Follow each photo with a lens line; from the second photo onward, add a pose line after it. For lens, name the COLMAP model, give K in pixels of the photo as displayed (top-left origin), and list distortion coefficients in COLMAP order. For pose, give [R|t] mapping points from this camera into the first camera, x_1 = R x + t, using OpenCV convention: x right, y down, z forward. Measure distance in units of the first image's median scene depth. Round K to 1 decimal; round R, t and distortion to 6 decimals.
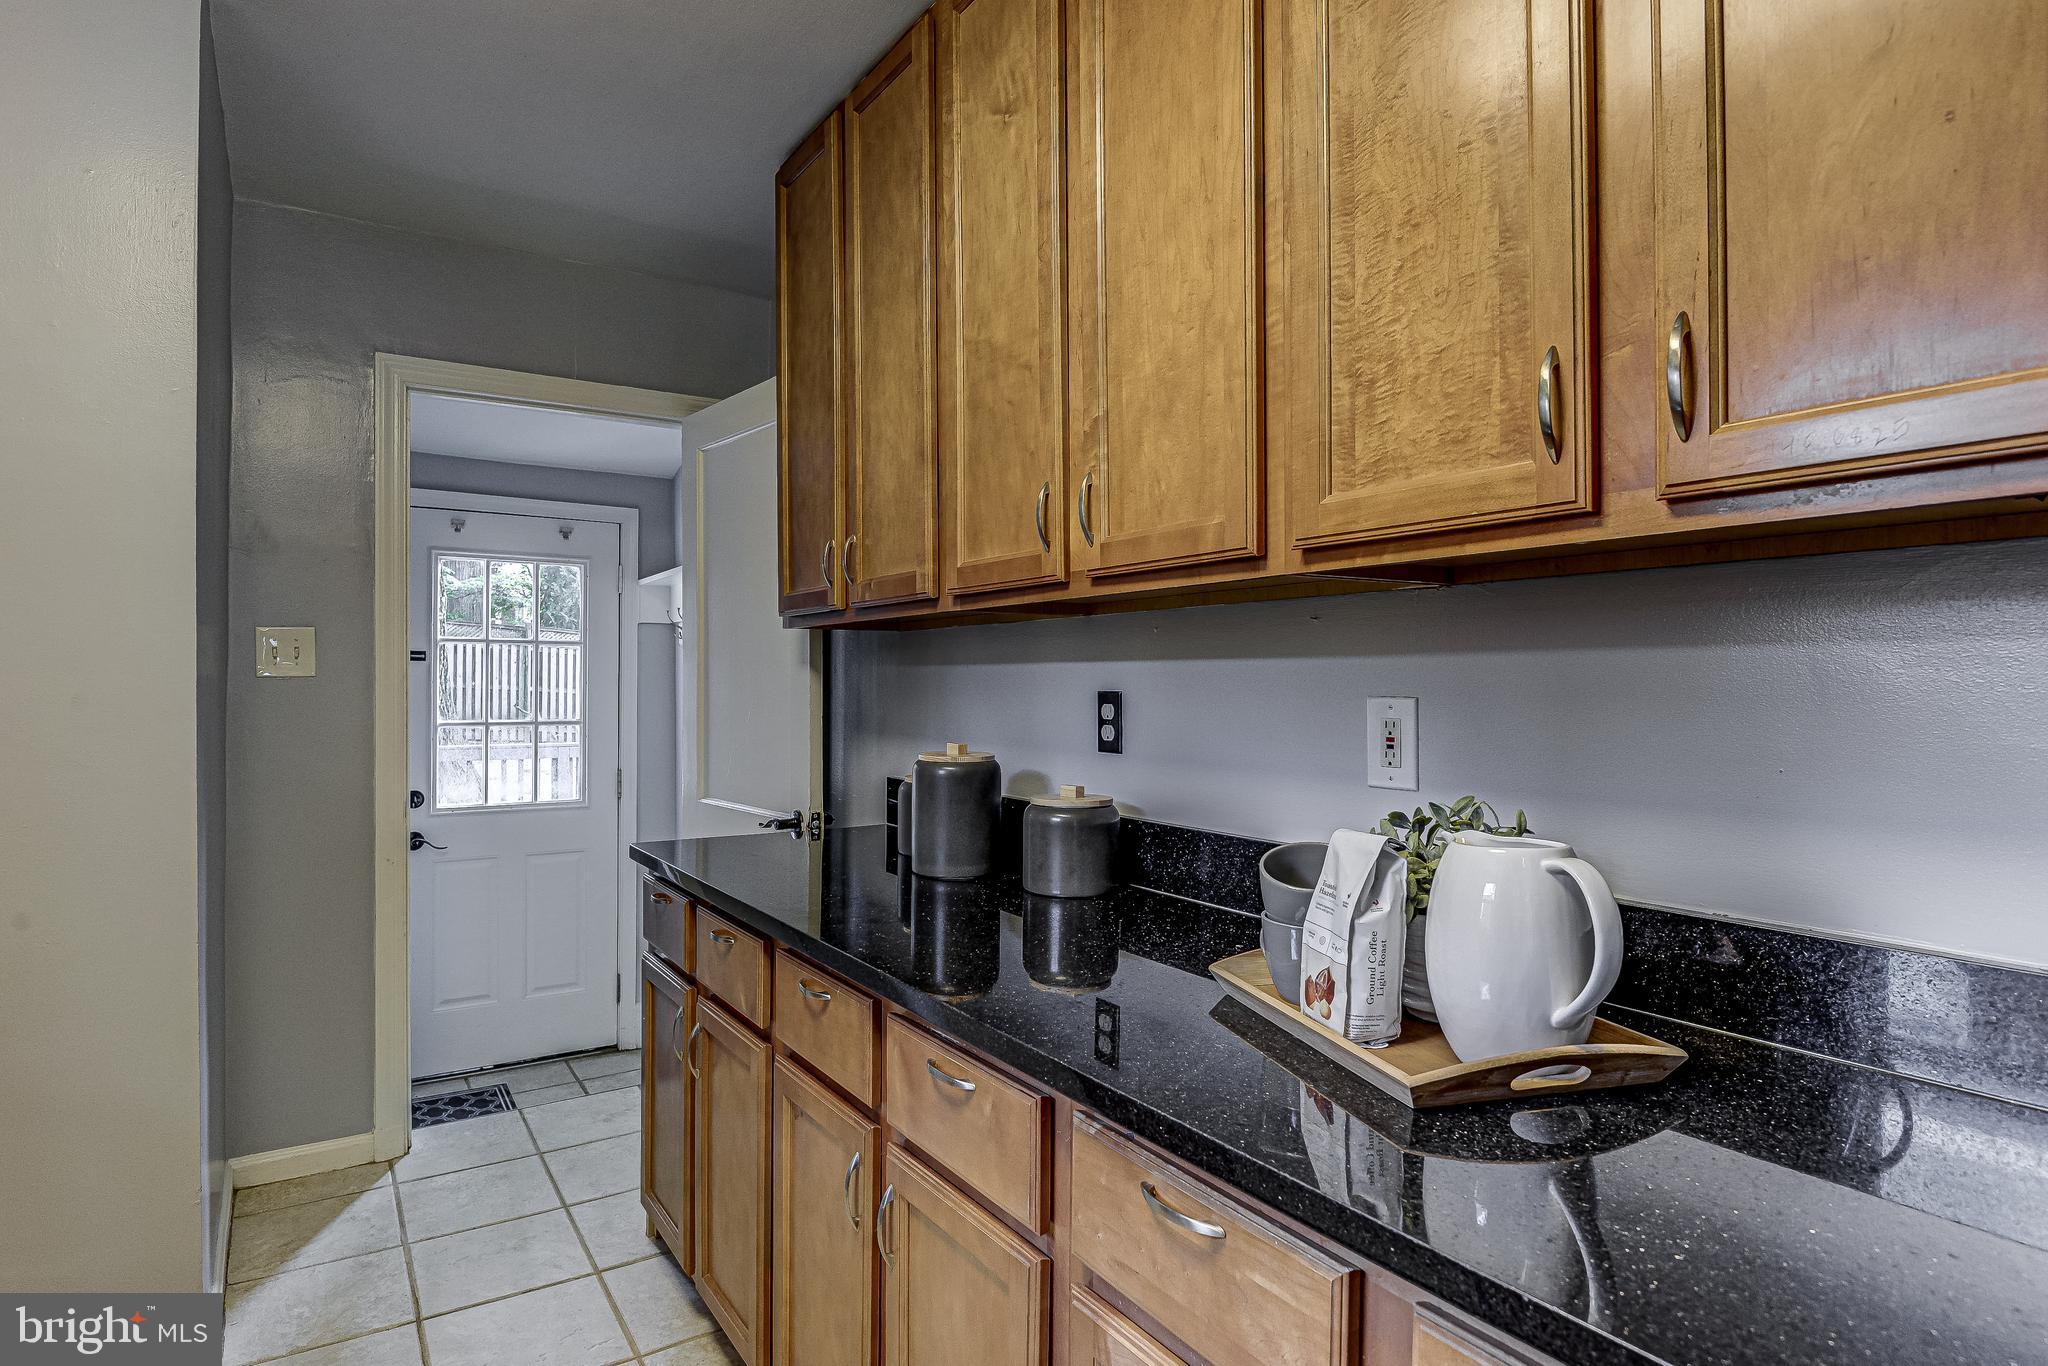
lens RADIAL K [[1096.0, 0, 1004.6], [0, 1096.0, 678.2], [0, 0, 1]] dist [-0.001445, -0.010352]
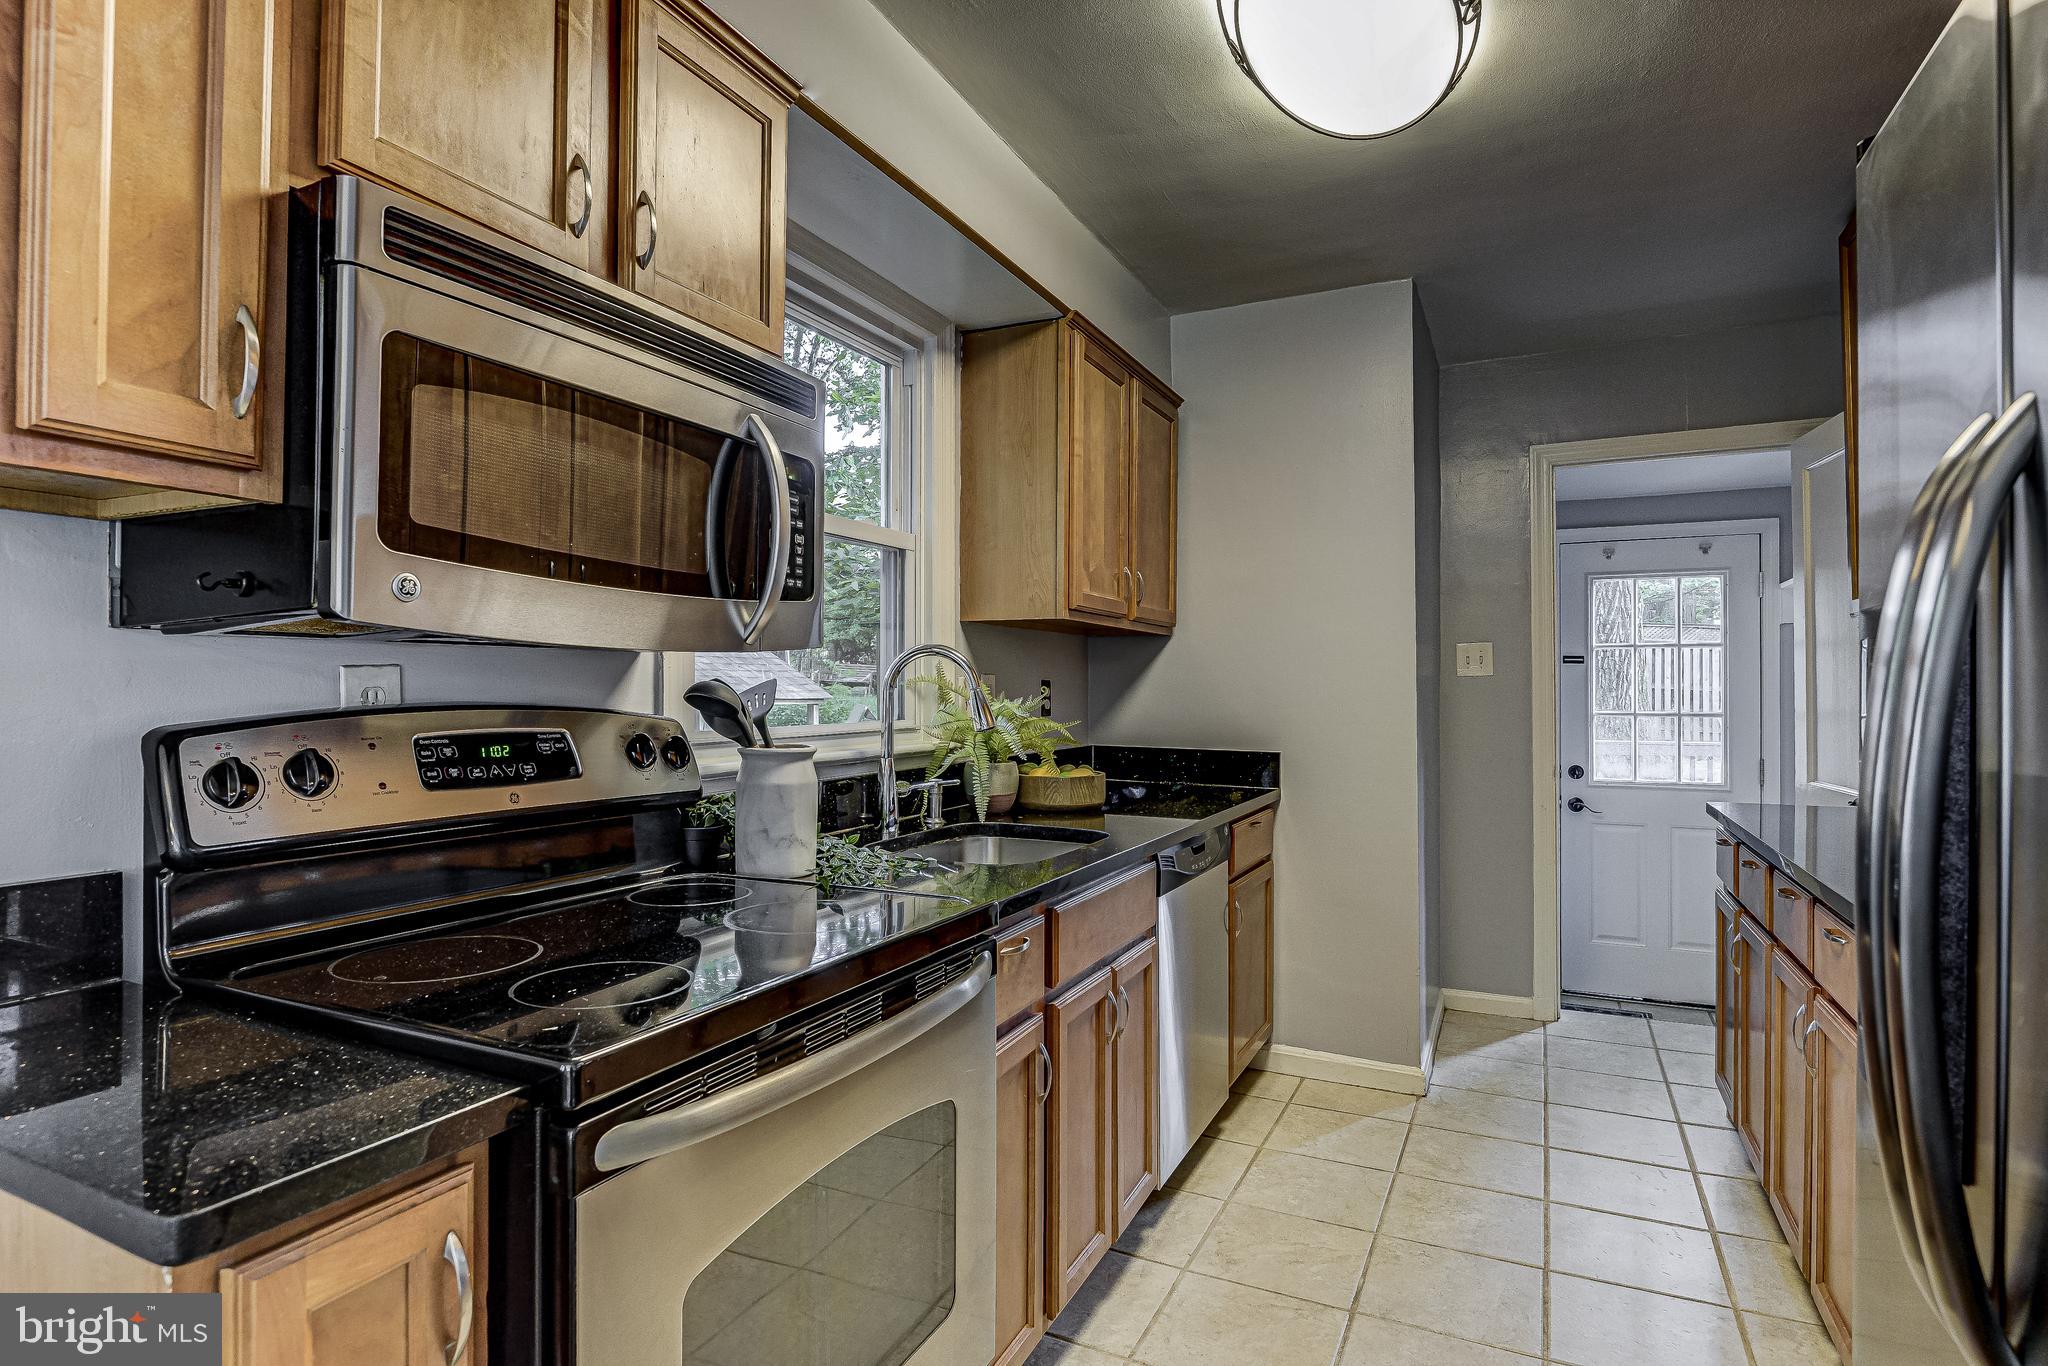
lens RADIAL K [[1096.0, 0, 1004.6], [0, 1096.0, 678.2], [0, 0, 1]] dist [-0.001445, -0.010352]
pose [[0.524333, -0.006834, -0.851486, 0.266882], [0.007145, 0.999968, -0.003626, 0.001666], [0.851483, -0.004183, 0.524365, -0.315998]]
